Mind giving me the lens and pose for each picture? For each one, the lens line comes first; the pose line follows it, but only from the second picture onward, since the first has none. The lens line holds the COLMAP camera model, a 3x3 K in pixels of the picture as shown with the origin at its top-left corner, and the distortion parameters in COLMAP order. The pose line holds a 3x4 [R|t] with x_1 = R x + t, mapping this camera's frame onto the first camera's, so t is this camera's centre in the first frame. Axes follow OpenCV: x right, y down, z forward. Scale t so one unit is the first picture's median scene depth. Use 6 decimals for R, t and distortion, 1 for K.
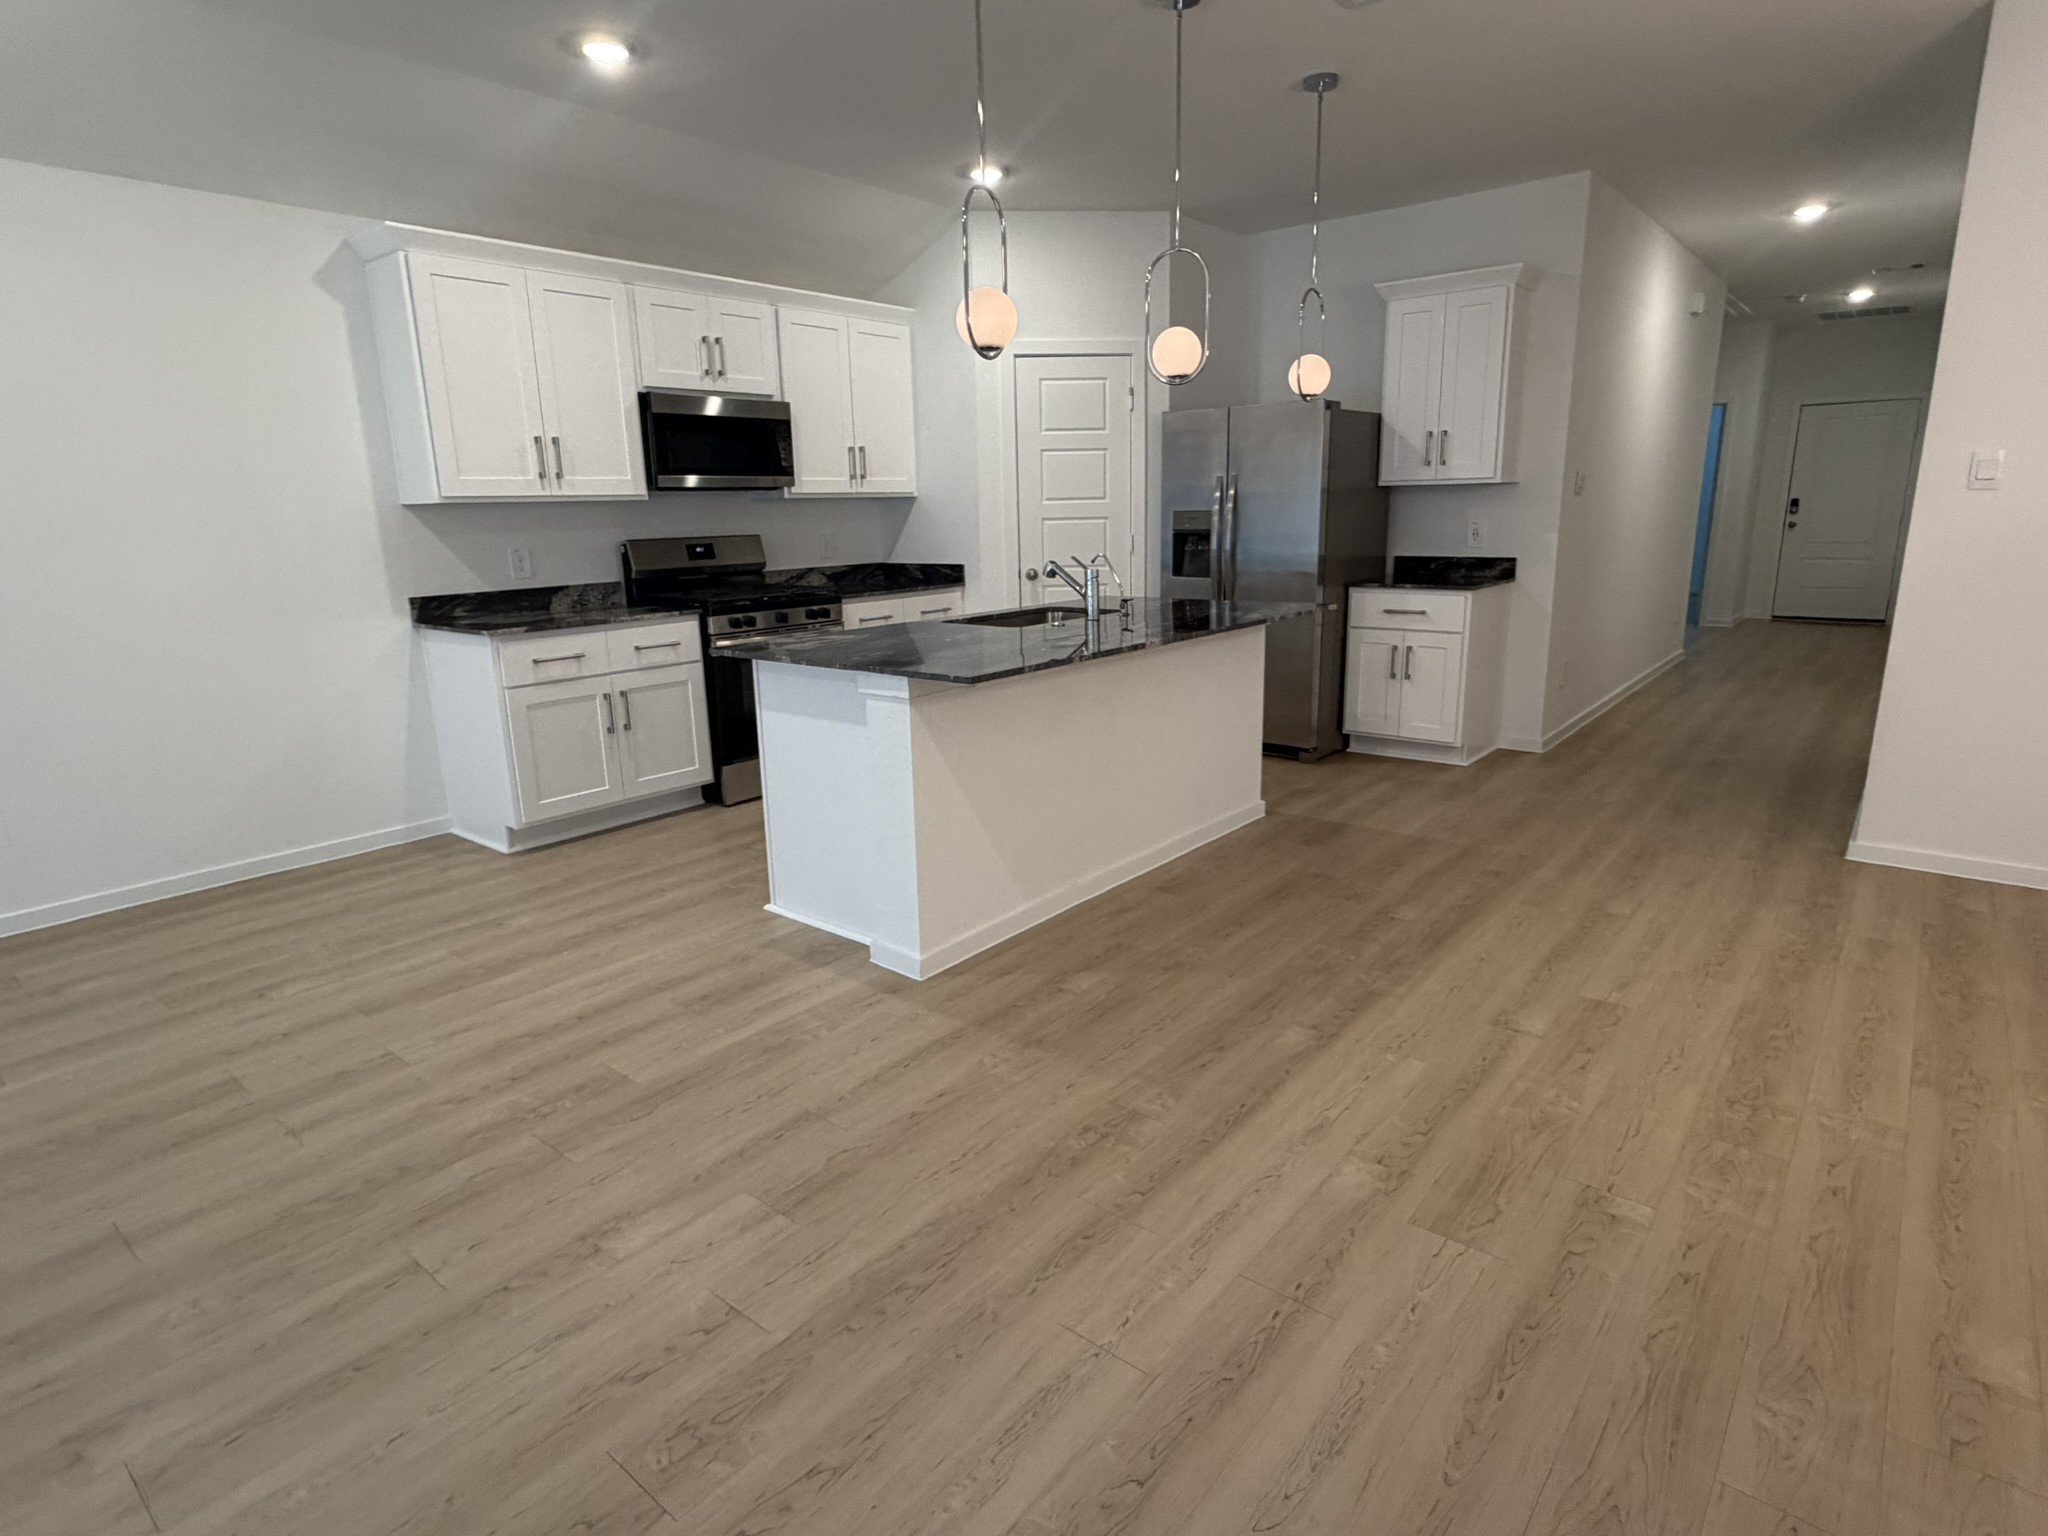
lens RADIAL K [[1092.3, 0, 1028.1], [0, 1092.3, 769.0], [0, 0, 1]] dist [0.000405, -0.000317]
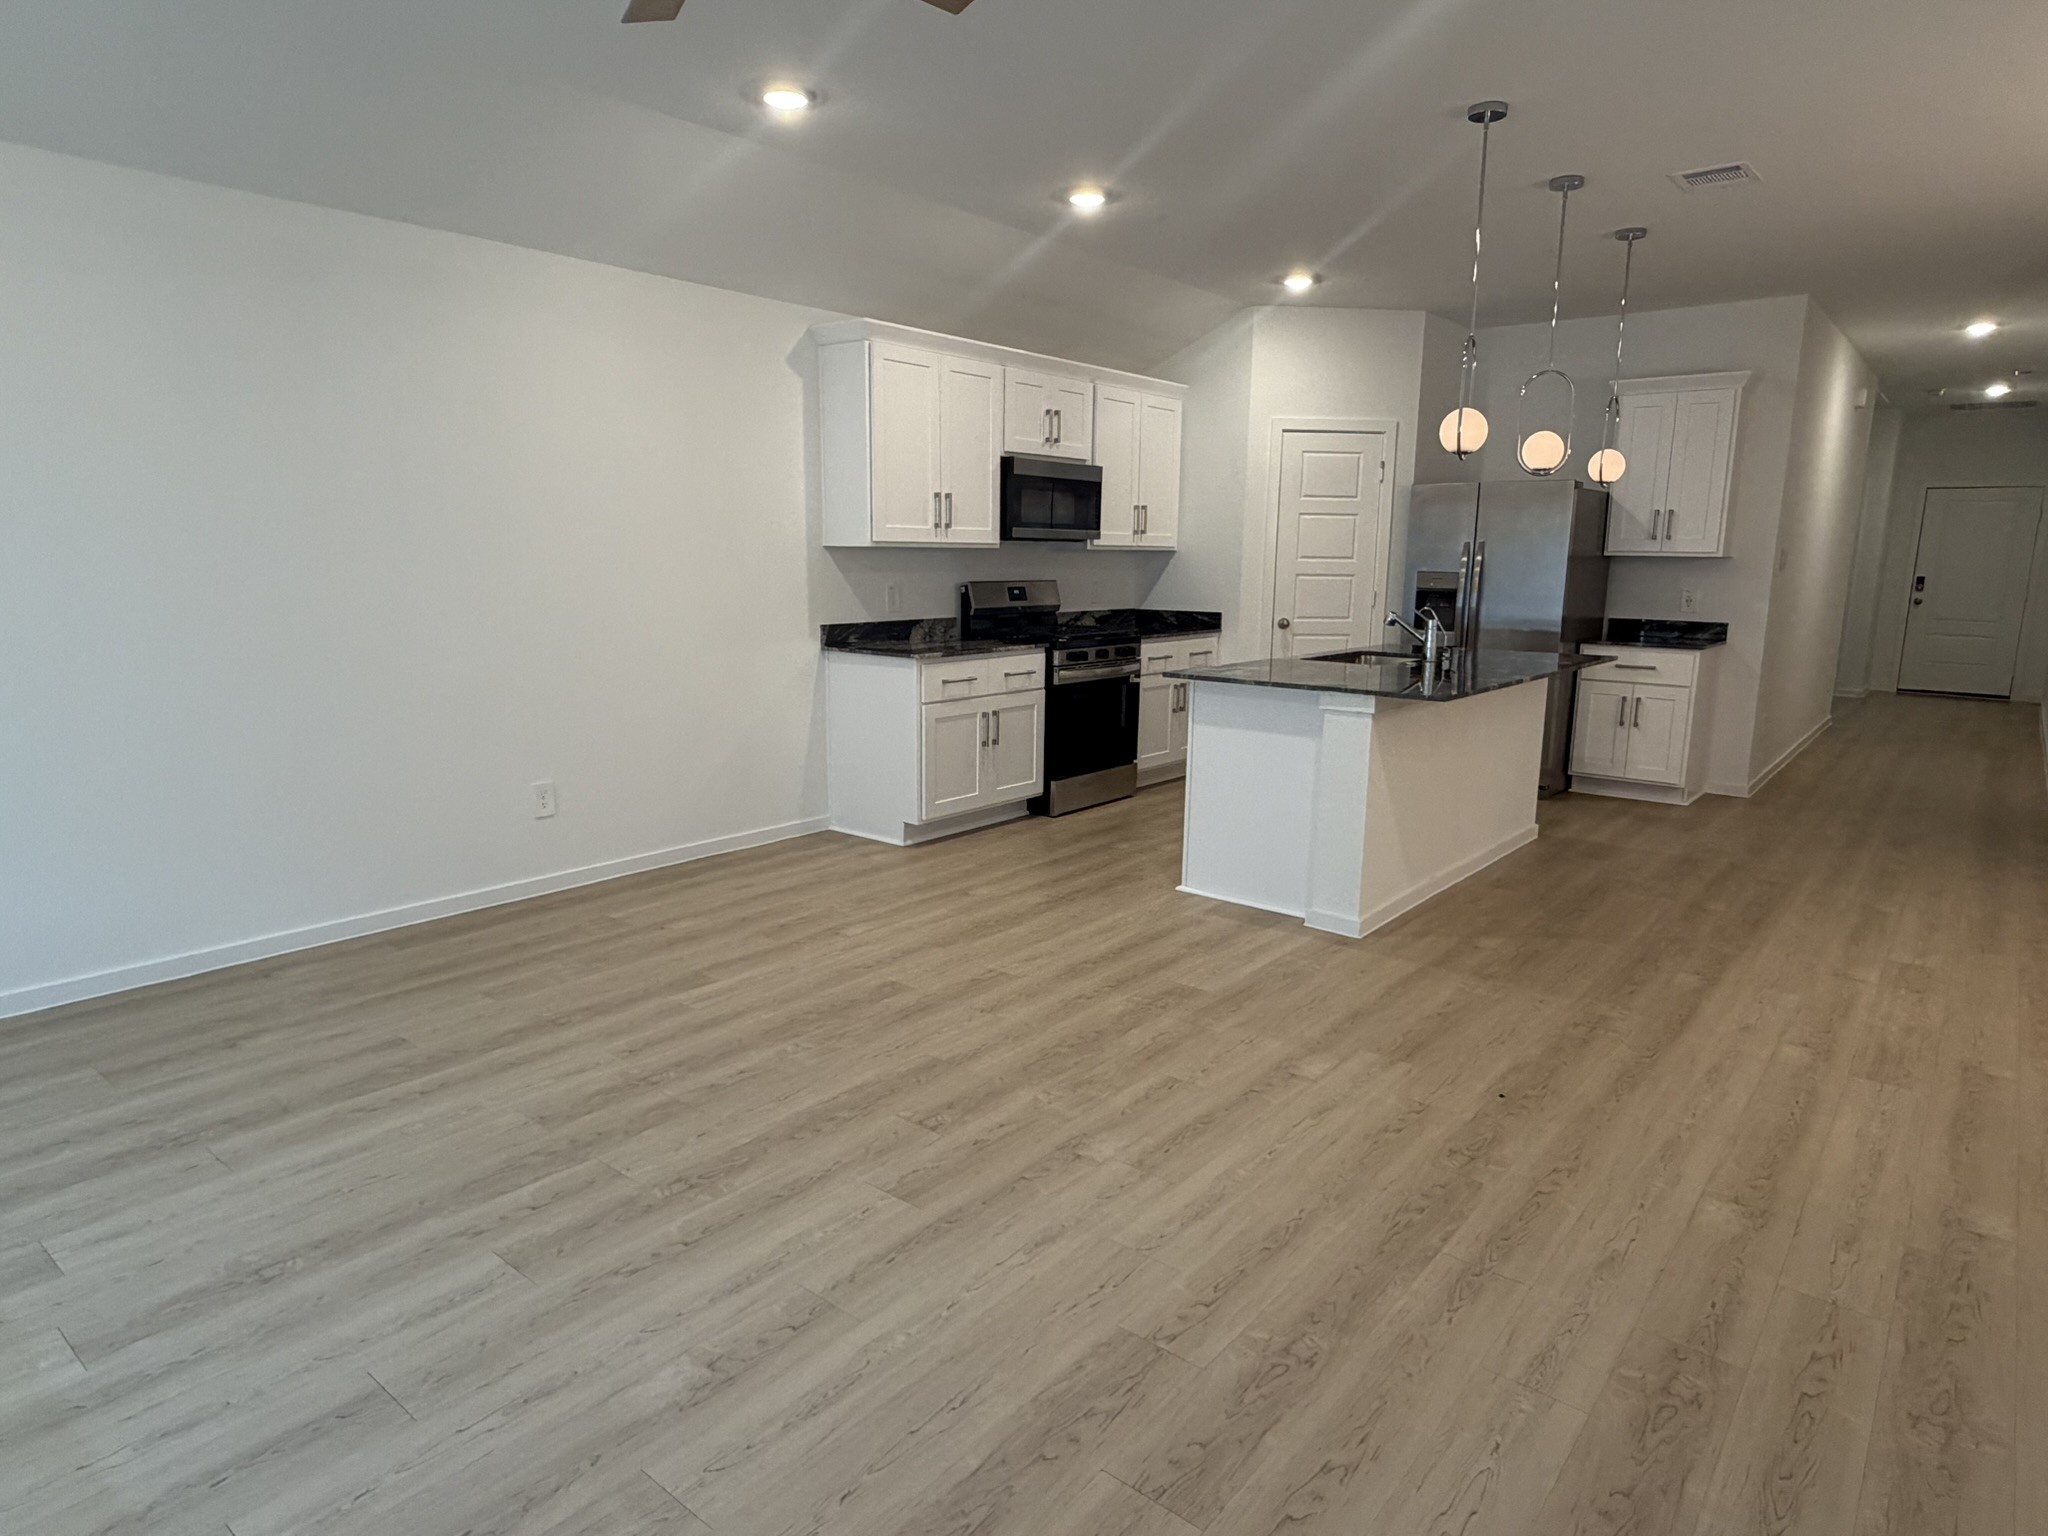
lens RADIAL K [[1186.8, 0, 1030.3], [0, 1186.8, 779.9], [0, 0, 1]] dist [0.000685, -0.000511]
pose [[0.999452, 0.032639, 0.005506, -0.313965], [-0.032343, 0.998356, -0.047315, 0.056290], [-0.007042, 0.047111, 0.998865, -0.240044]]
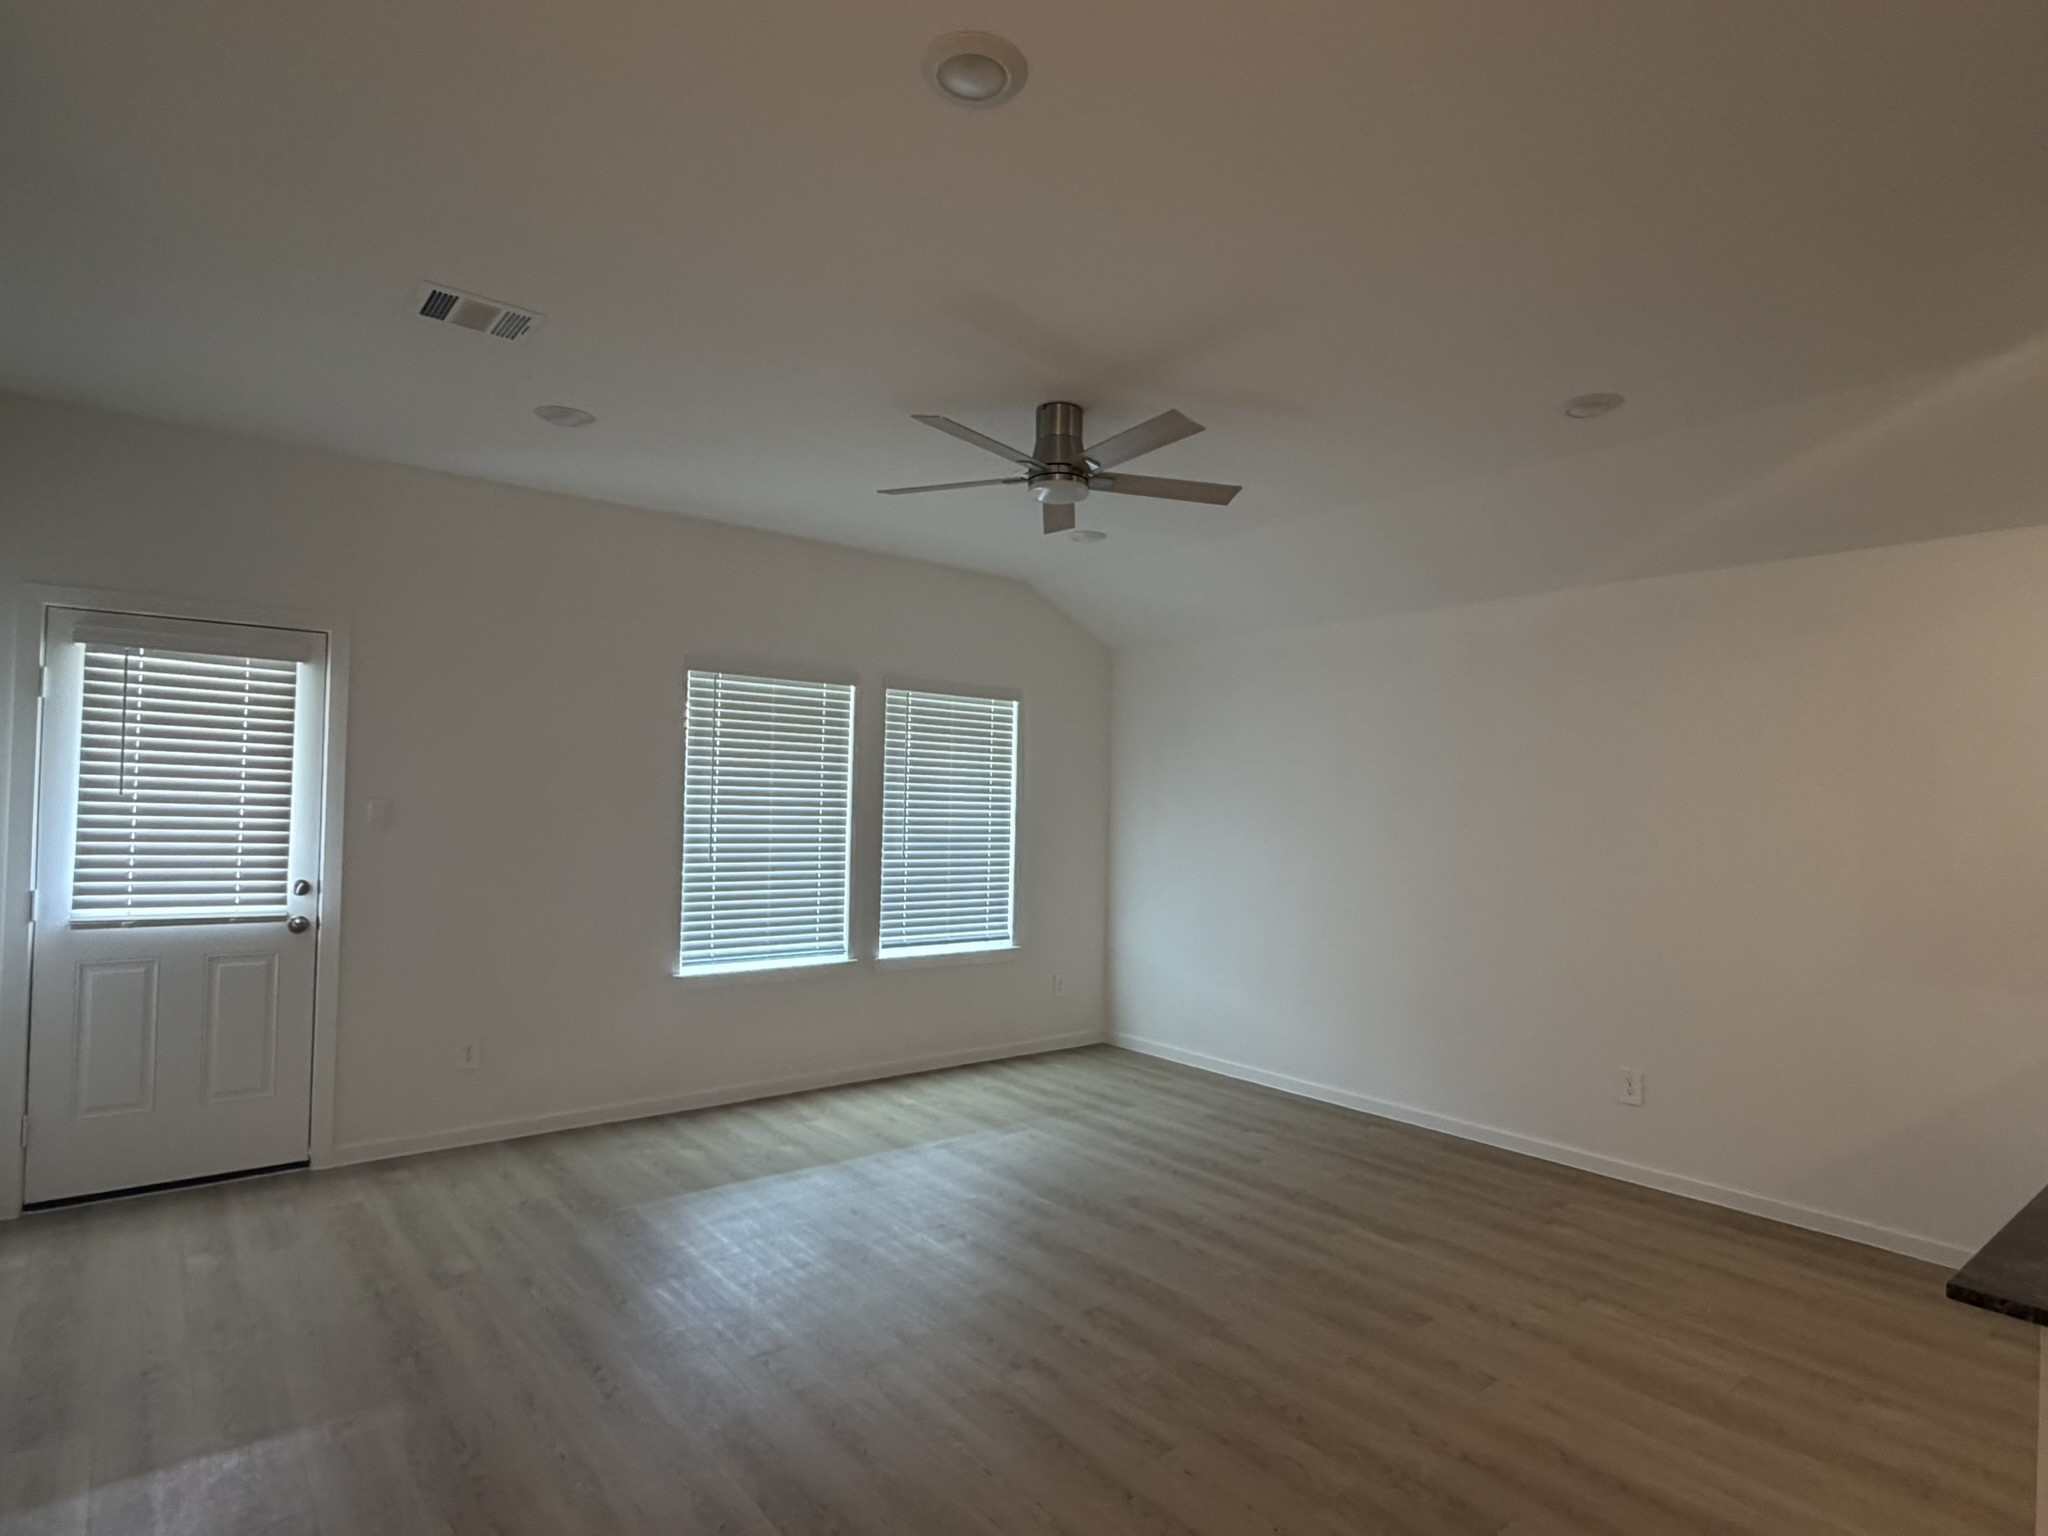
lens RADIAL K [[1092.3, 0, 1035.1], [0, 1092.3, 779.2], [0, 0, 1]] dist [0.000405, -0.000317]
pose [[-0.198694, -0.005579, -0.980046, 0.284727], [-0.250164, 0.967147, 0.045213, -0.124487], [0.947596, 0.254156, -0.193562, 0.364366]]
